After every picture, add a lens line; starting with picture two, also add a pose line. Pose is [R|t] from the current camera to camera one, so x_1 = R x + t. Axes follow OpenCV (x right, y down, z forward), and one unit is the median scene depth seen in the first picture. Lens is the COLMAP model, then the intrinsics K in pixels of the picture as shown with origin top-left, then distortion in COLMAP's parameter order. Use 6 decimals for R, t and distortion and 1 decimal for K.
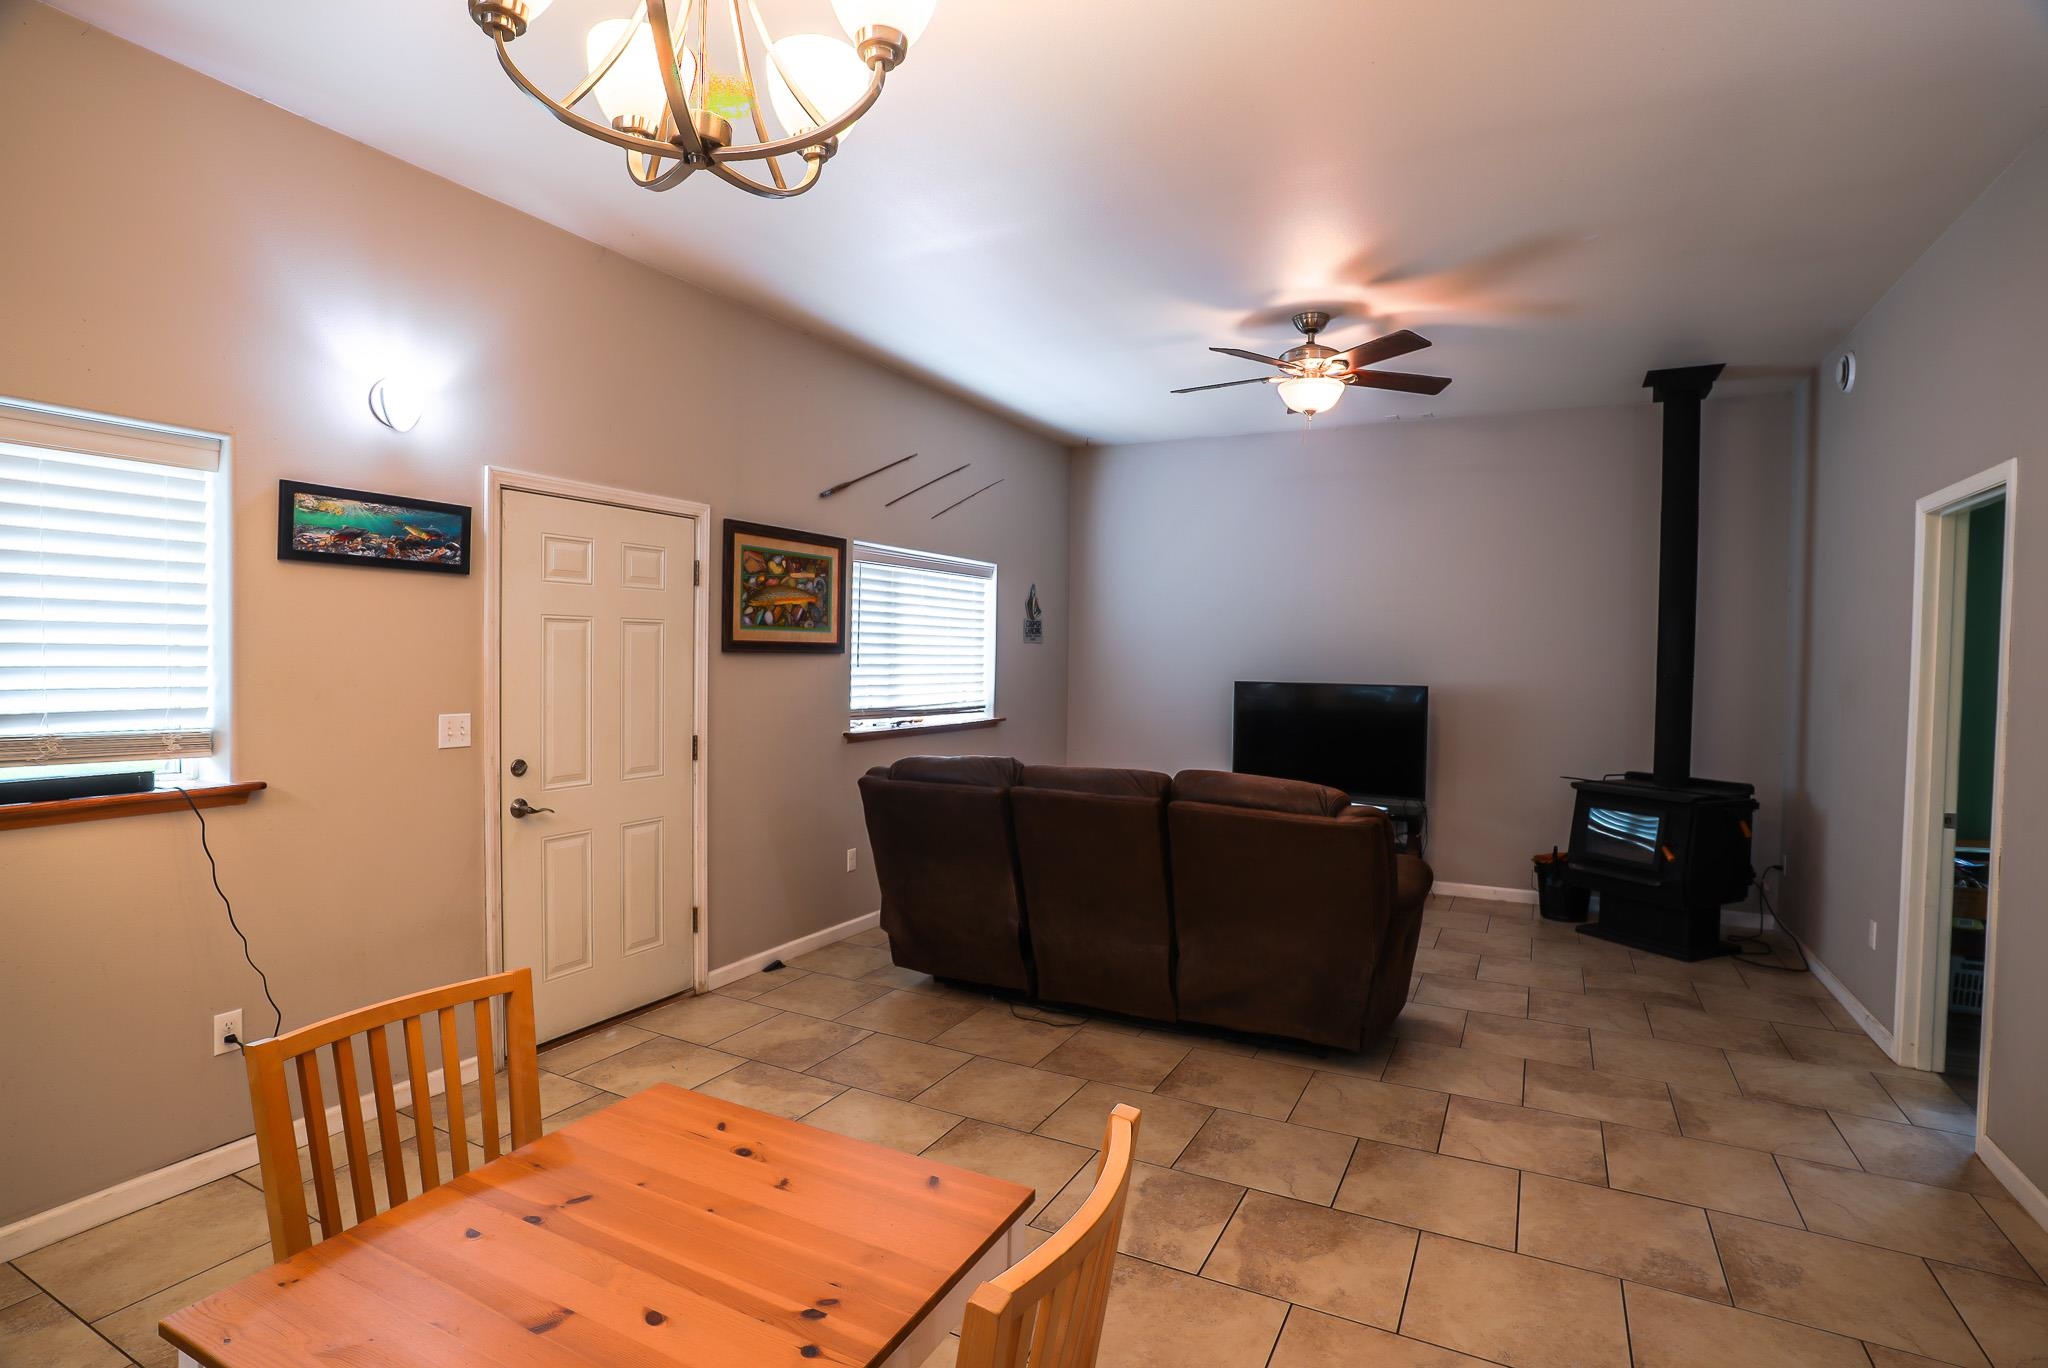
lens RADIAL K [[1007.8, 0, 1025.6], [0, 1007.8, 684.1], [0, 0, 1]] dist [-0.067547, 0.029290]
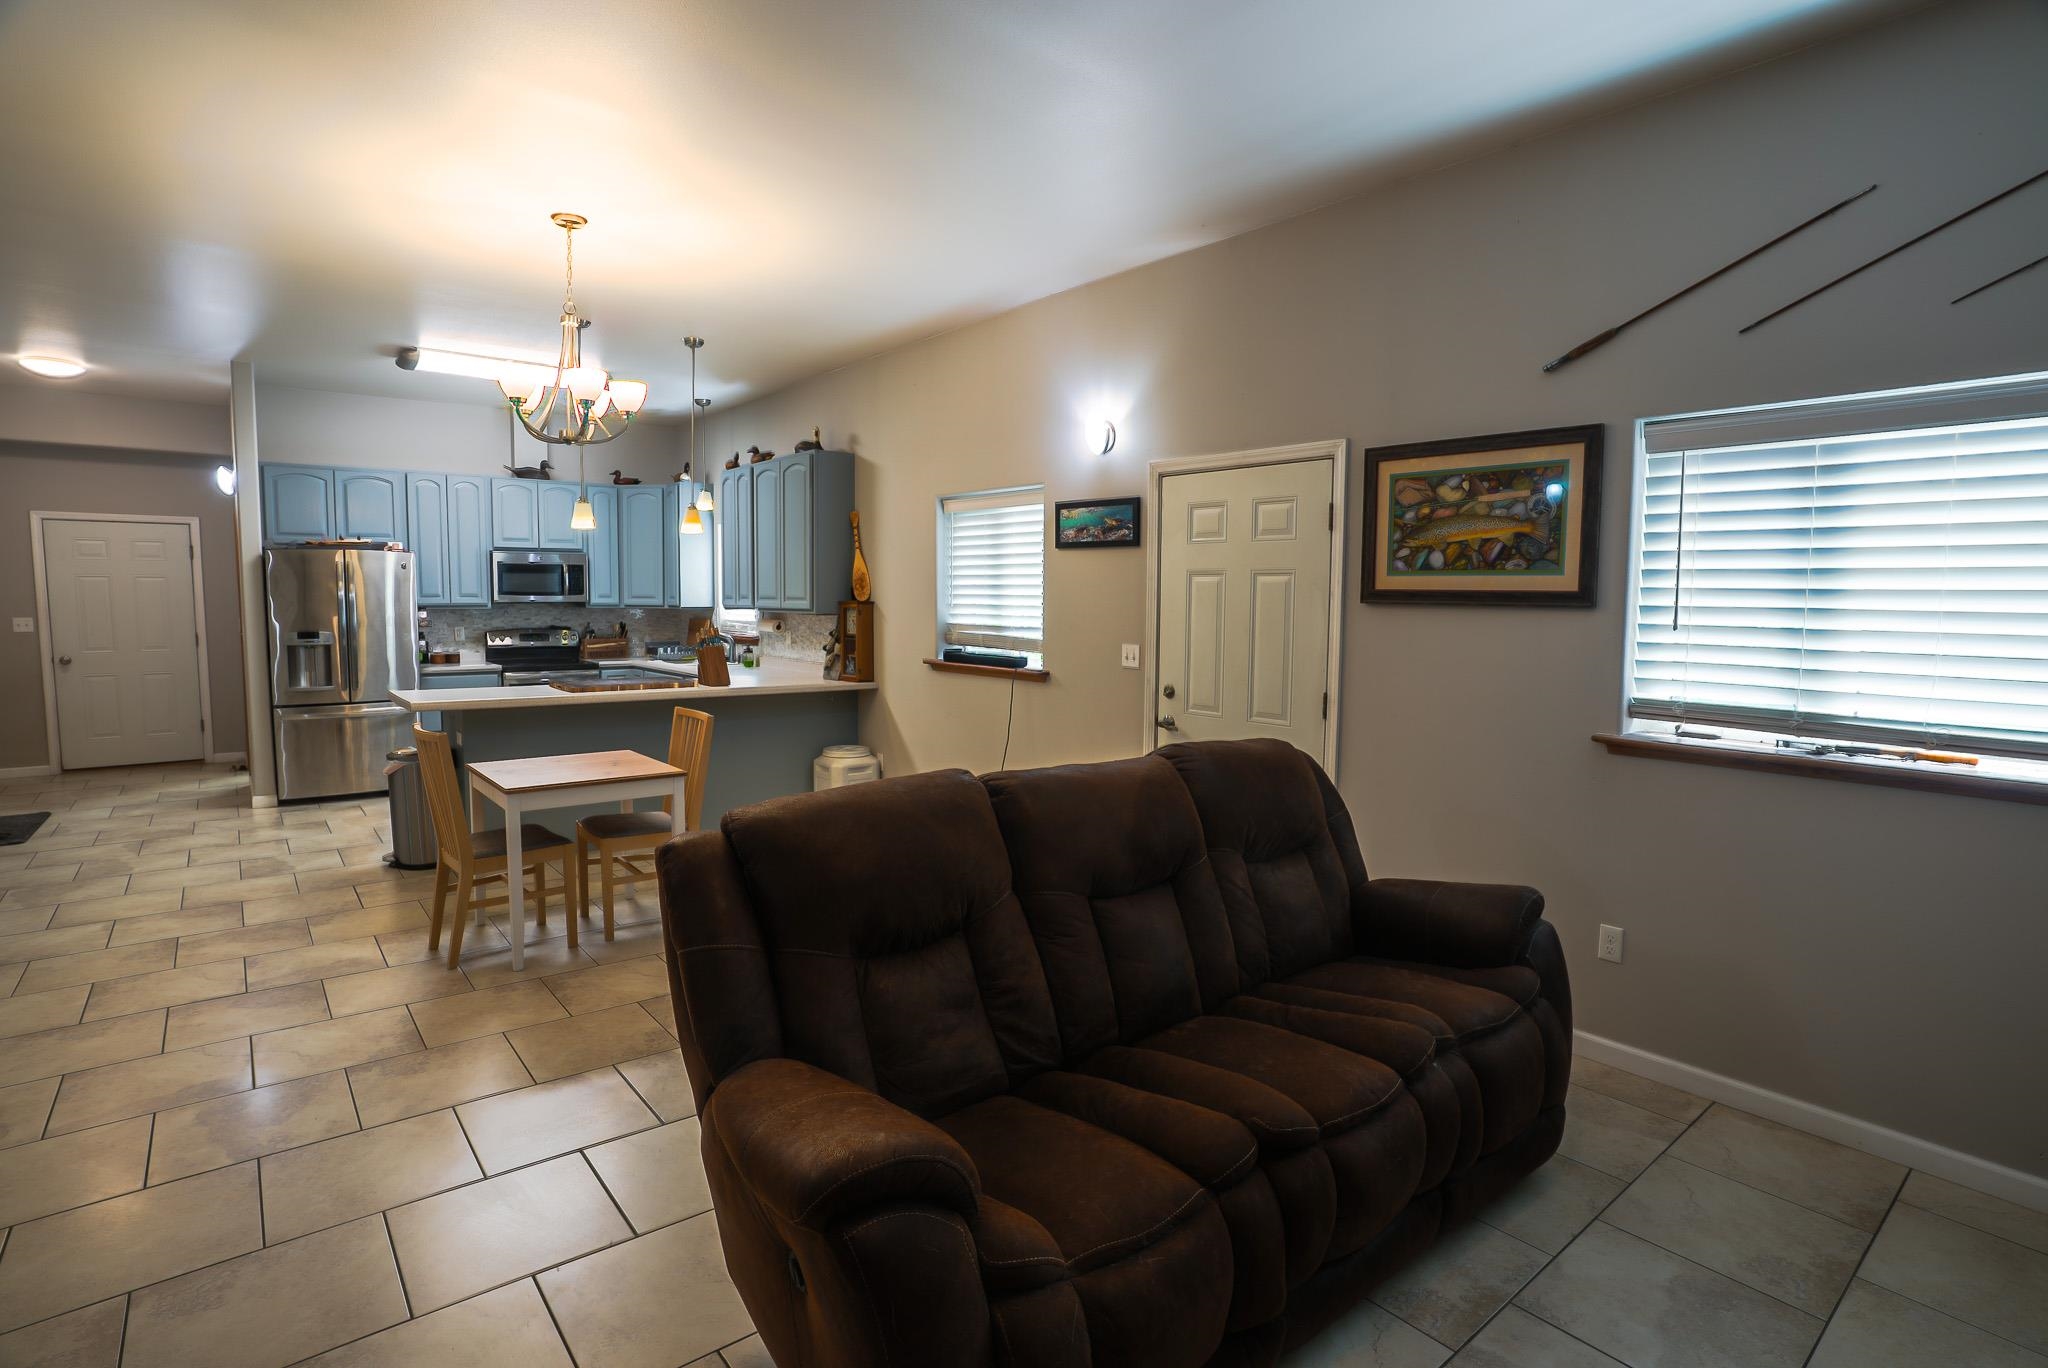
lens RADIAL K [[1007.8, 0, 1006.6], [0, 1007.8, 670.3], [0, 0, 1]] dist [-0.067547, 0.029290]
pose [[-0.392147, 0.057394, -0.918110, 0.606032], [-0.037623, 0.996216, 0.078346, -0.029240], [0.919133, 0.065265, -0.388504, 1.027319]]
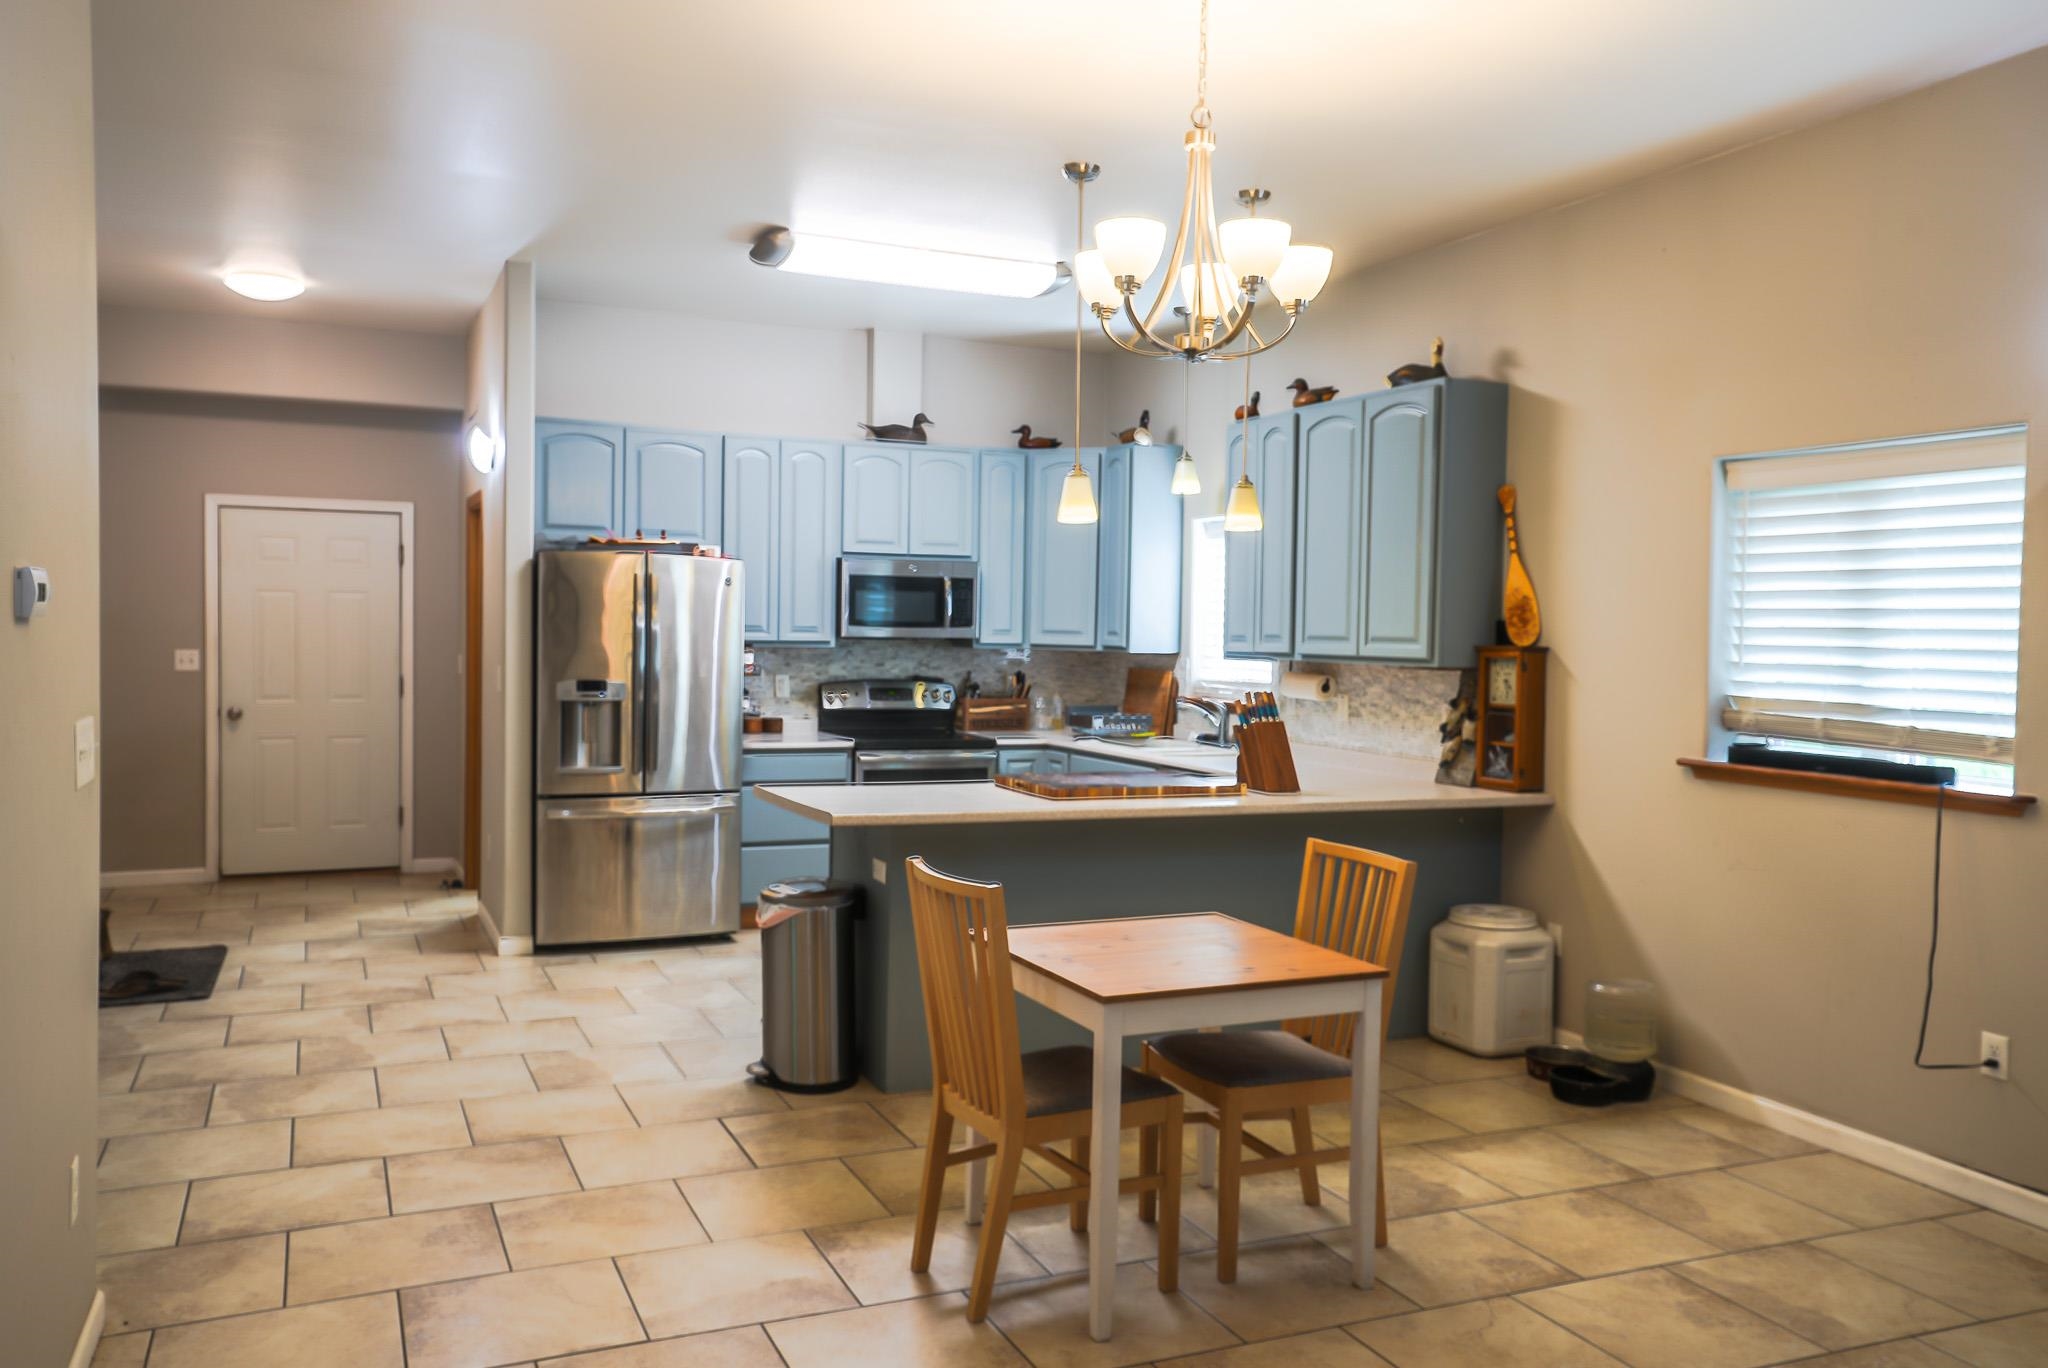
lens RADIAL K [[1570.6, 0, 996.0], [0, 1570.6, 646.3], [0, 0, 1]] dist [0.006930, 0.027432]
pose [[-0.620028, -0.006353, -0.784554, 0.600003], [-0.045044, 0.998606, 0.027512, -0.023153], [0.783285, 0.052397, -0.619450, 0.708571]]
